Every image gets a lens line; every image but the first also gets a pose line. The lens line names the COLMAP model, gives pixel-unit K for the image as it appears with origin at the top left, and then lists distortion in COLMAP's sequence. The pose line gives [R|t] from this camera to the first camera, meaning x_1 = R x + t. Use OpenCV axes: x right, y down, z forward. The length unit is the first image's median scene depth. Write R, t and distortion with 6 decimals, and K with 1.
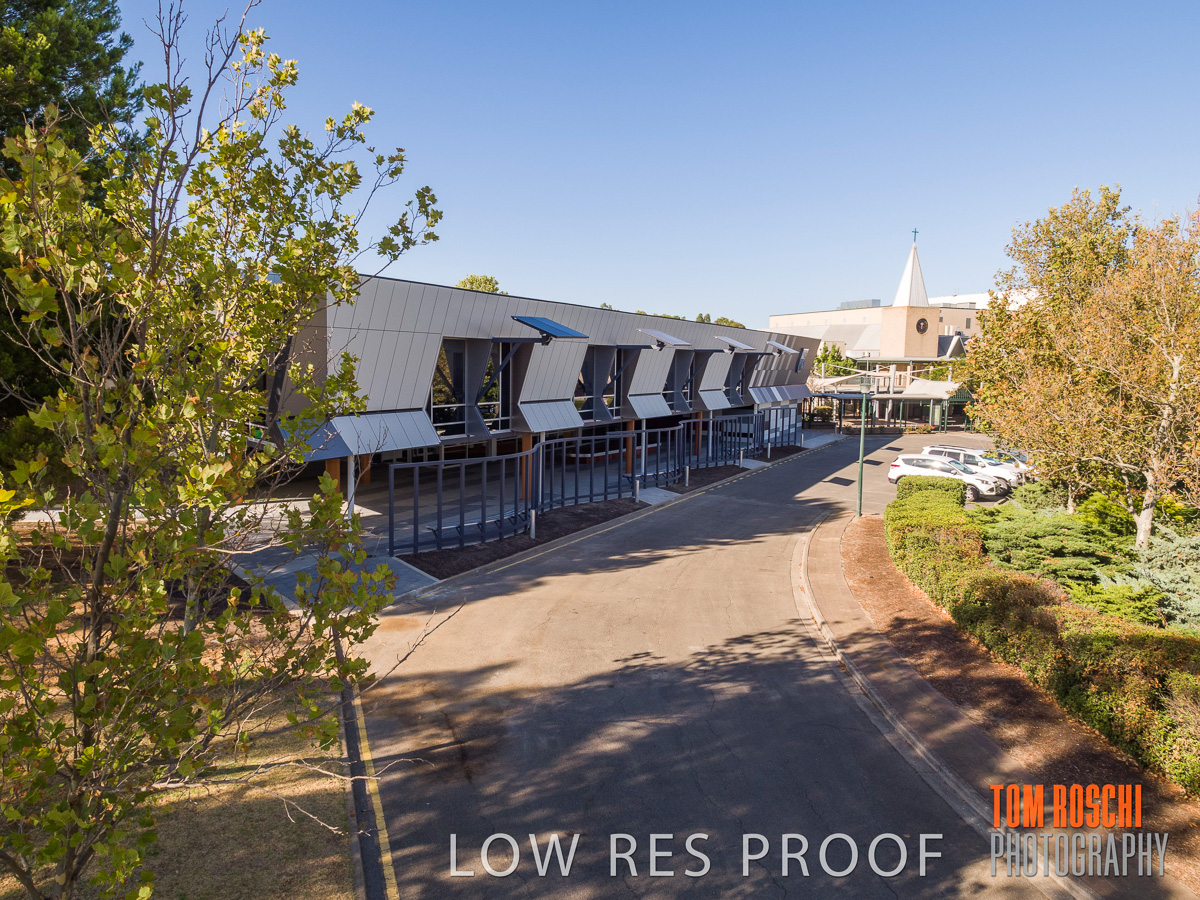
lens RADIAL K [[871.2, 0, 602.7], [0, 871.2, 451.6], [0, 0, 1]] dist [0.005626, -0.000114]
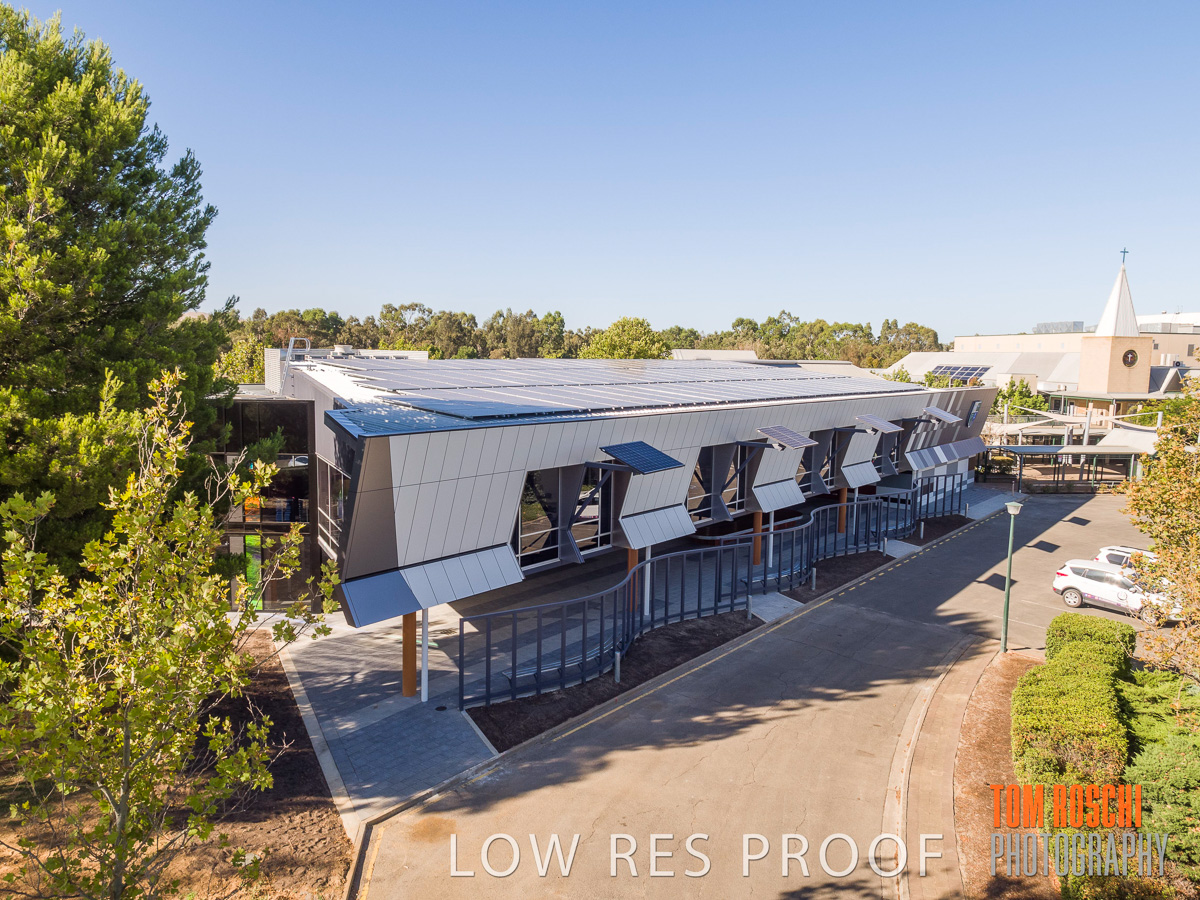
lens RADIAL K [[871.2, 0, 602.7], [0, 871.2, 451.6], [0, 0, 1]] dist [0.005626, -0.000114]
pose [[0.978282, 0.020133, -0.206299, 0.074913], [-0.019320, 0.999796, 0.005954, -0.124014], [0.206377, -0.001839, 0.978471, 0.055560]]
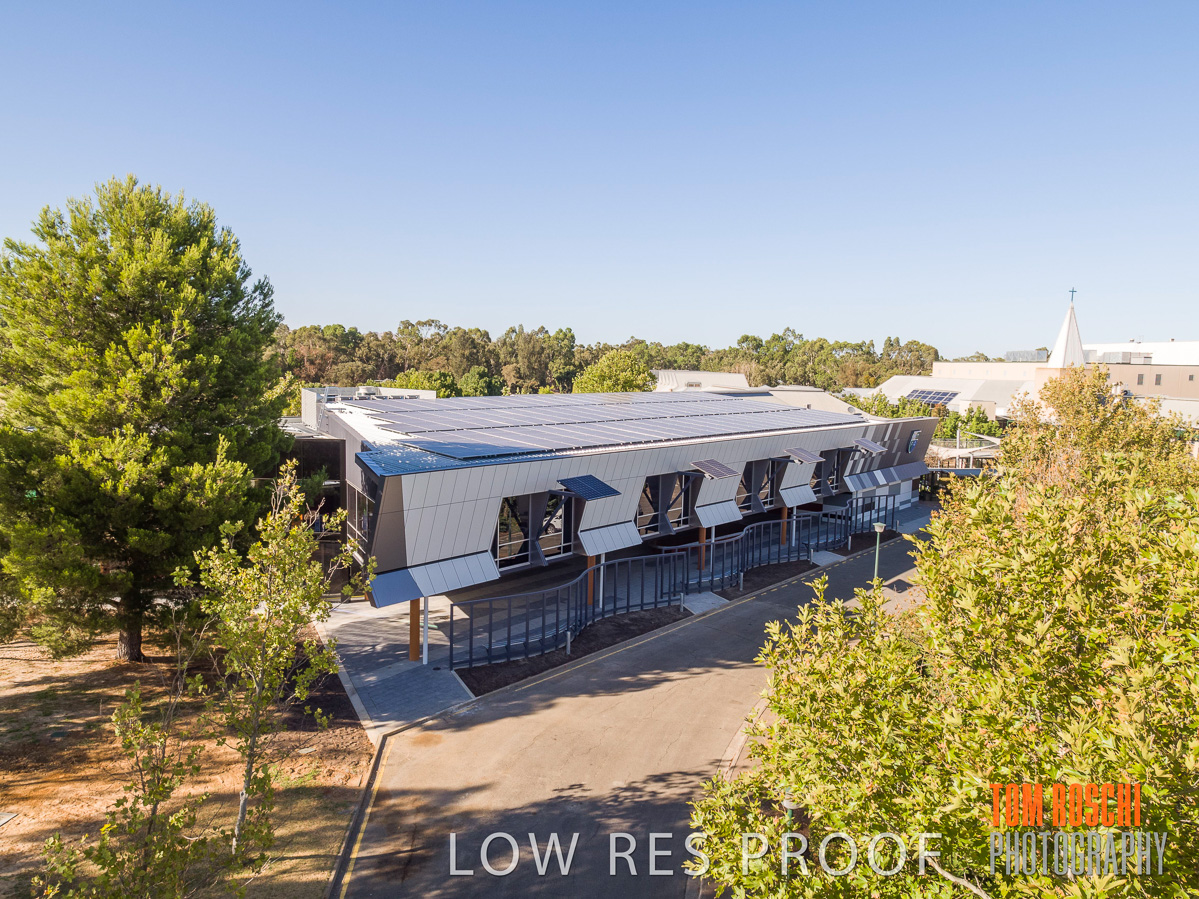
lens RADIAL K [[870.5, 0, 602.2], [0, 870.5, 451.1], [0, 0, 1]] dist [0.005626, -0.000114]
pose [[0.974247, 0.025810, -0.224003, 0.195731], [-0.027564, 0.999609, -0.004707, -0.153509], [0.223794, 0.010760, 0.974577, -0.188636]]
